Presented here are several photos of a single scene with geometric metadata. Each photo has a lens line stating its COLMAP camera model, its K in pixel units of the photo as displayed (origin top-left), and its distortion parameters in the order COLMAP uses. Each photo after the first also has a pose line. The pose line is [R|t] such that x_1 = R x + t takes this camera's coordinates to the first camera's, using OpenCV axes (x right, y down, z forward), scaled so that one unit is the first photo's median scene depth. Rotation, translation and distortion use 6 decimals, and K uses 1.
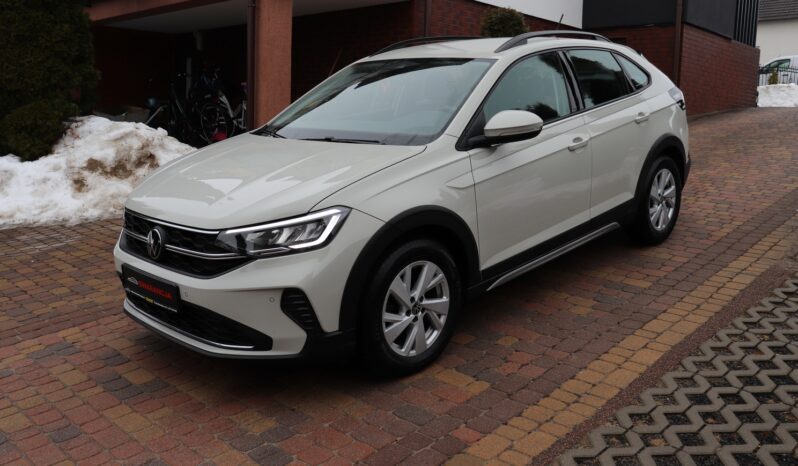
lens RADIAL K [[730.6, 0, 398.2], [0, 730.6, 232.1], [0, 0, 1]] dist [-0.095401, 0.000000]
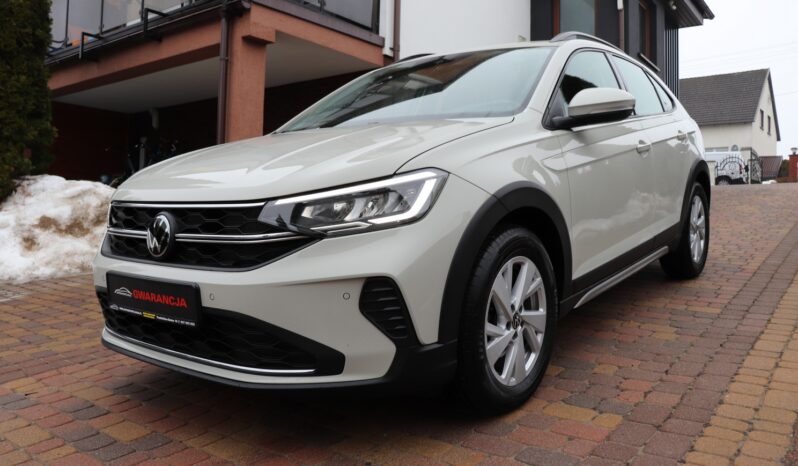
lens RADIAL K [[673.5, 0, 396.0], [0, 673.5, 226.2], [0, 0, 1]] dist [-0.141820, 0.089126]
pose [[0.993713, -0.005869, 0.111807, -0.165651], [0.023156, 0.987807, -0.153952, 0.105934], [-0.109540, 0.155573, 0.981732, 0.306684]]
